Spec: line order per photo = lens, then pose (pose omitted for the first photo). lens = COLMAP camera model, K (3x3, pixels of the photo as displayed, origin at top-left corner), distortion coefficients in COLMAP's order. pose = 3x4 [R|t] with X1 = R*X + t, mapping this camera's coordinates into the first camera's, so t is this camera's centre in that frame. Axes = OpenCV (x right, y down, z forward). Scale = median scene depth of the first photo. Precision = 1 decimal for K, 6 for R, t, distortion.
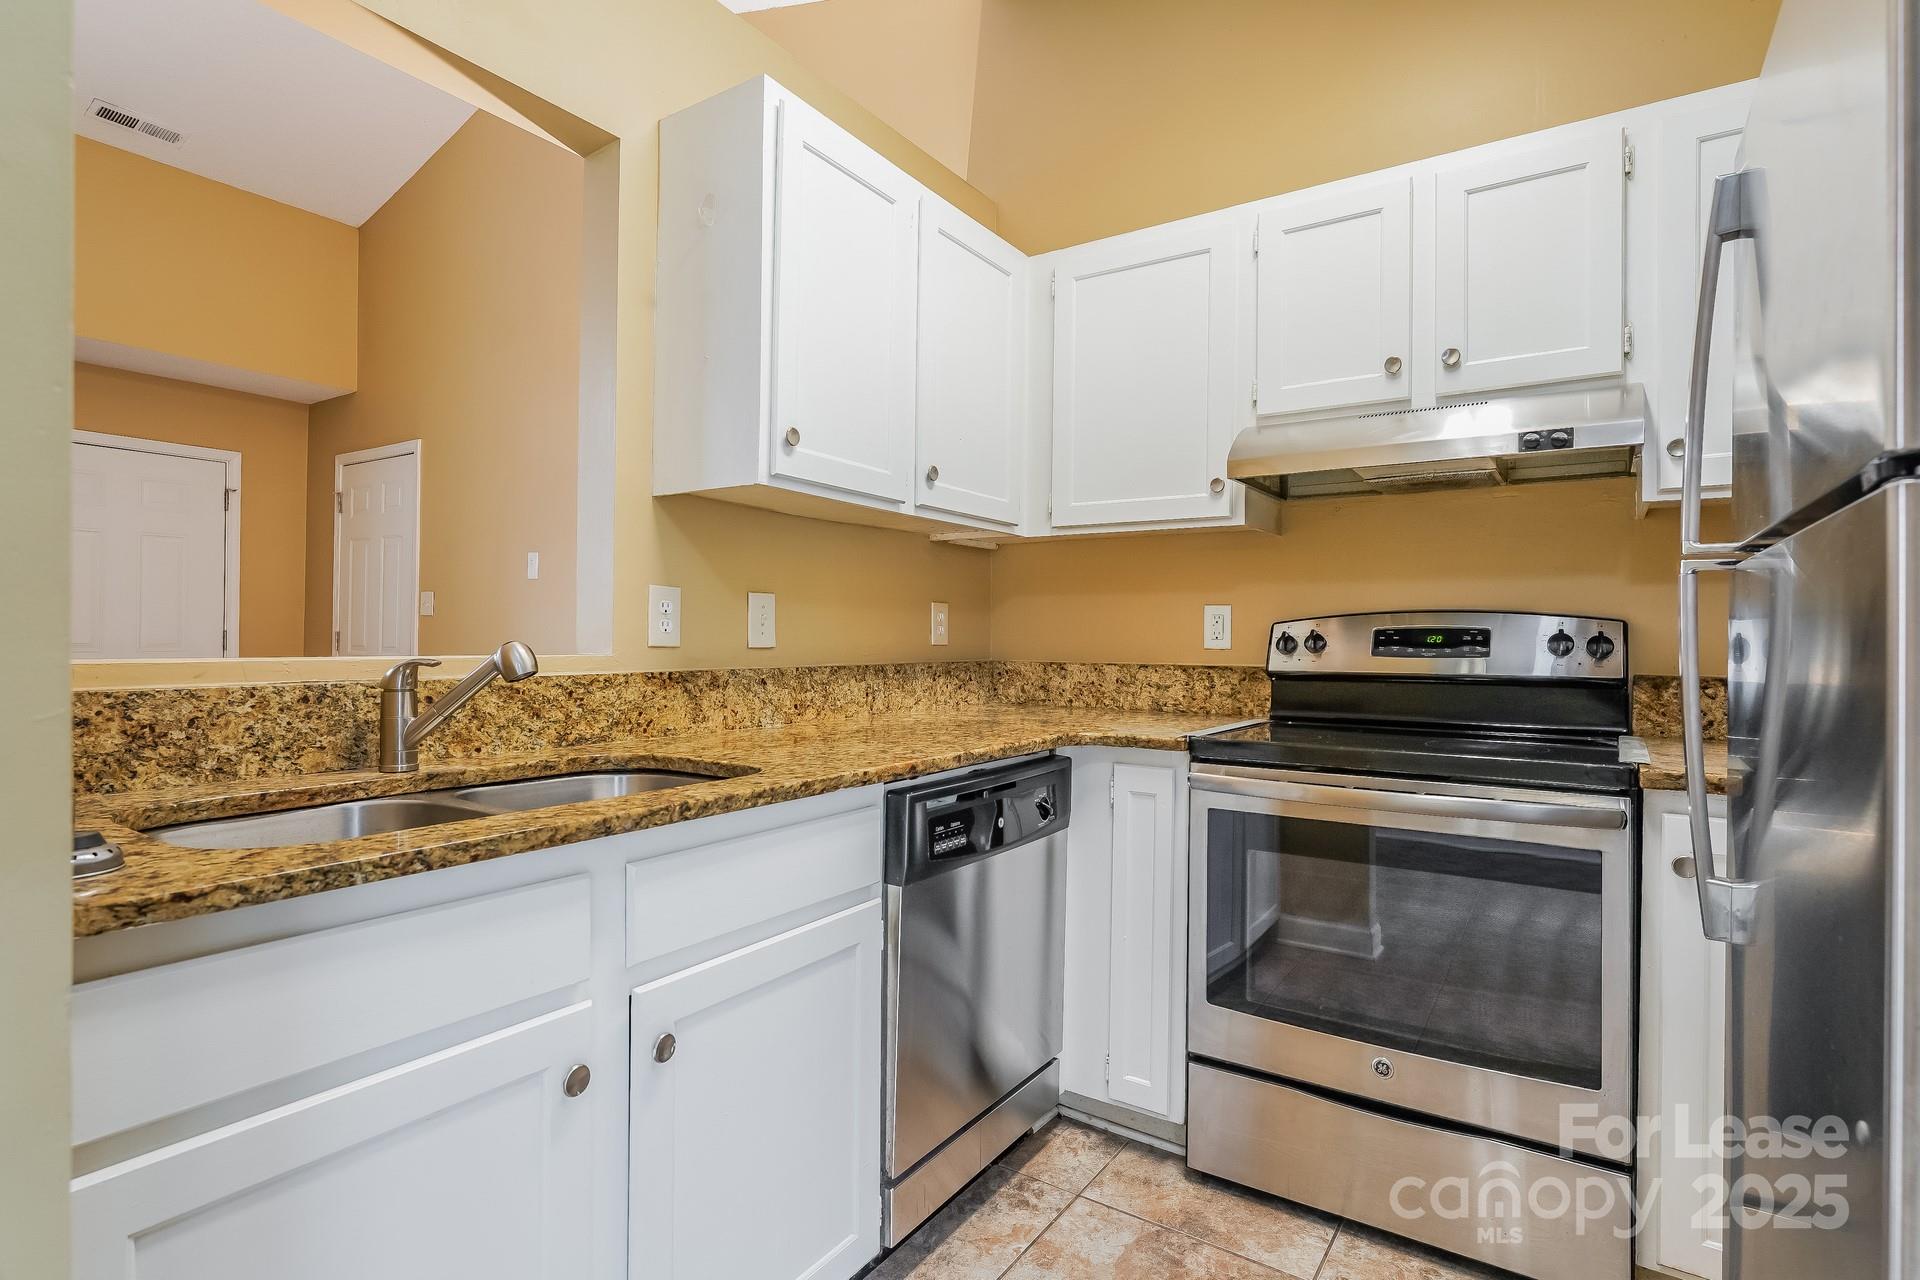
lens RADIAL K [[947.3, 0, 960.0], [0, 947.3, 640.0], [0, 0, 1]] dist [-0.000827, 0.000011]
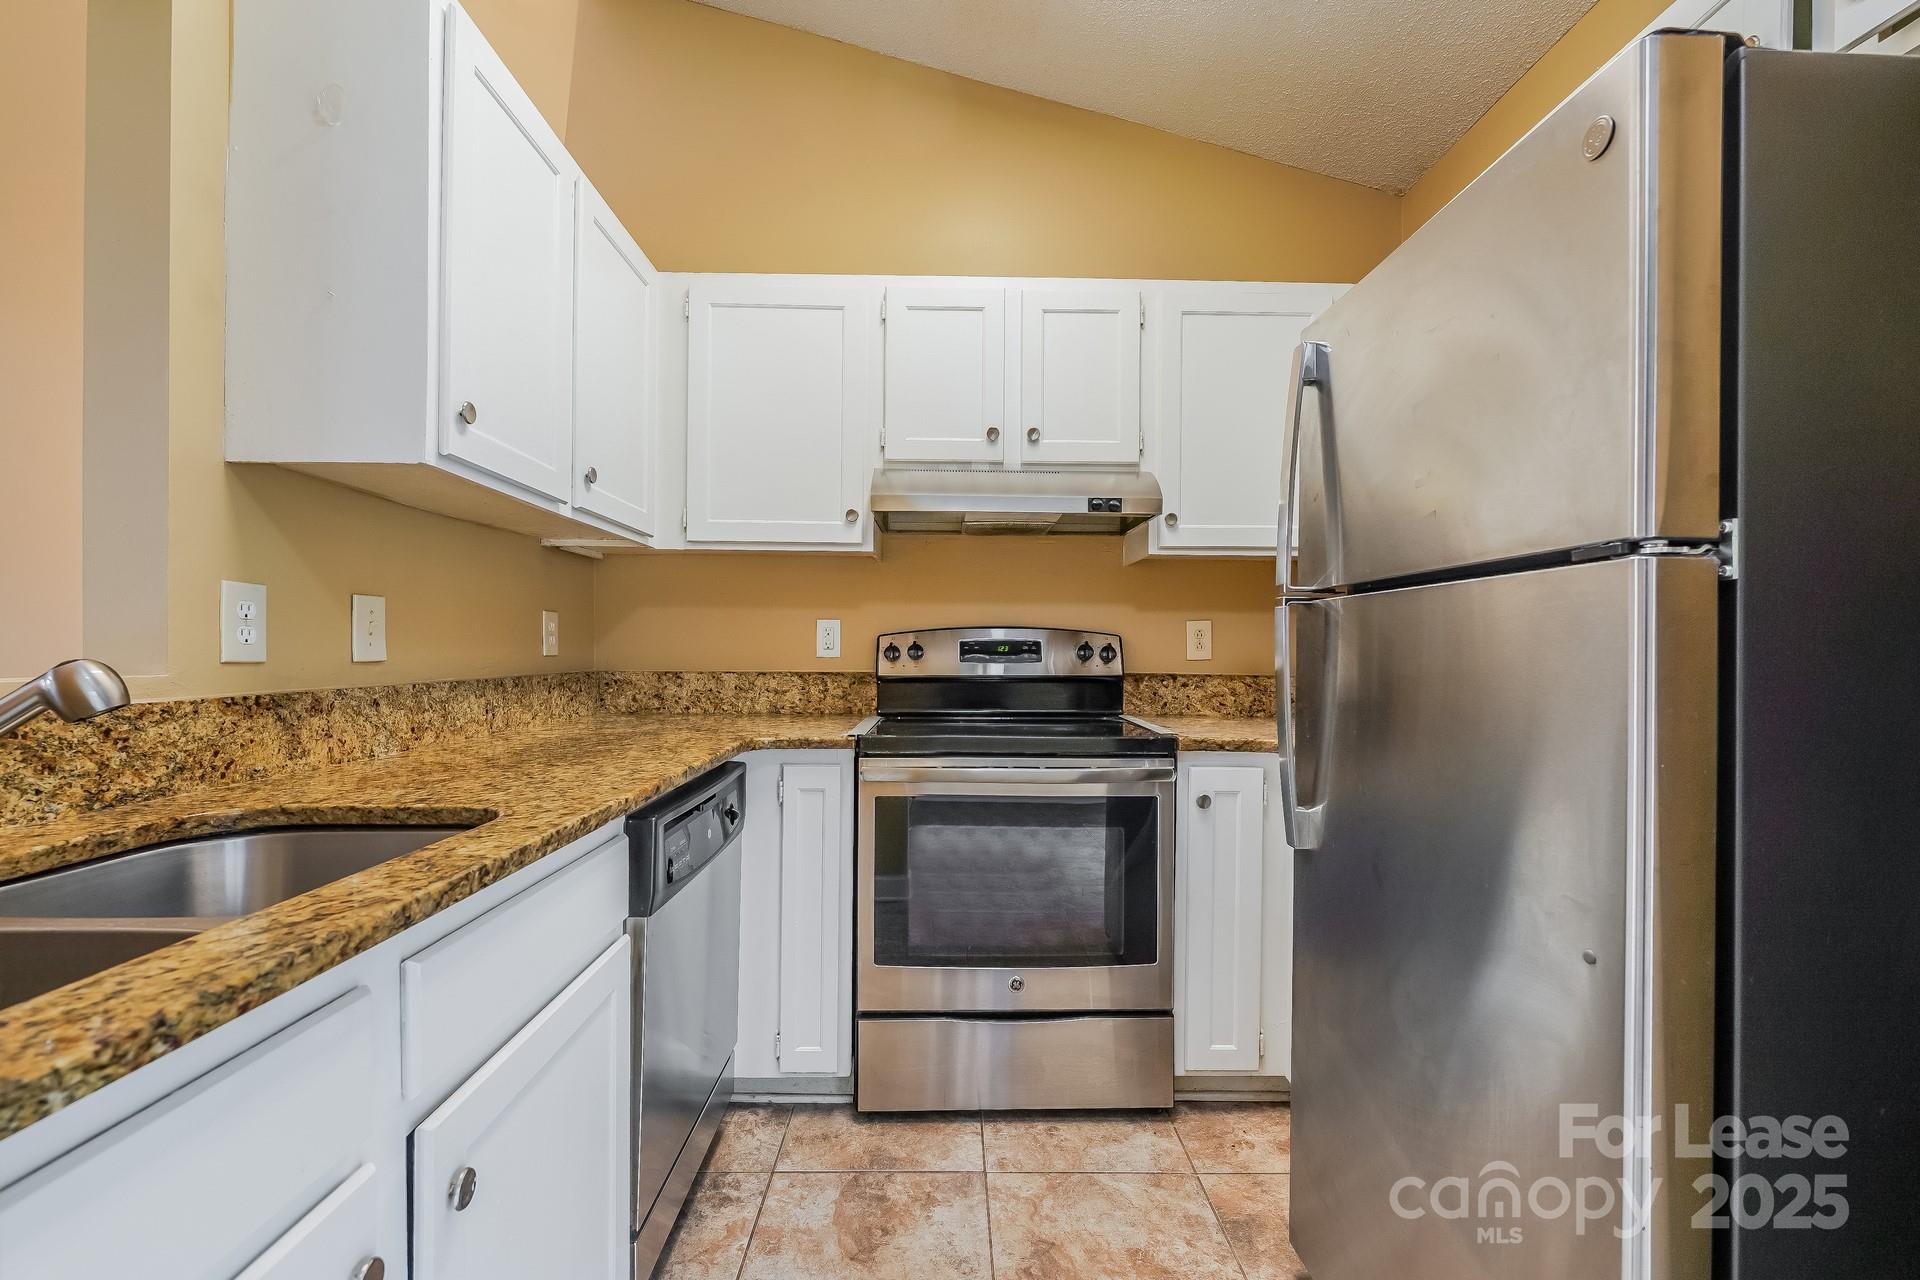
lens RADIAL K [[801.6, 0, 957.7], [0, 801.6, 660.0], [0, 0, 1]] dist [0.001260, -0.000254]
pose [[0.819607, -0.011407, 0.572812, -0.207325], [0.002443, 0.999862, 0.016415, -0.003919], [-0.572920, -0.012054, 0.819522, 0.143646]]
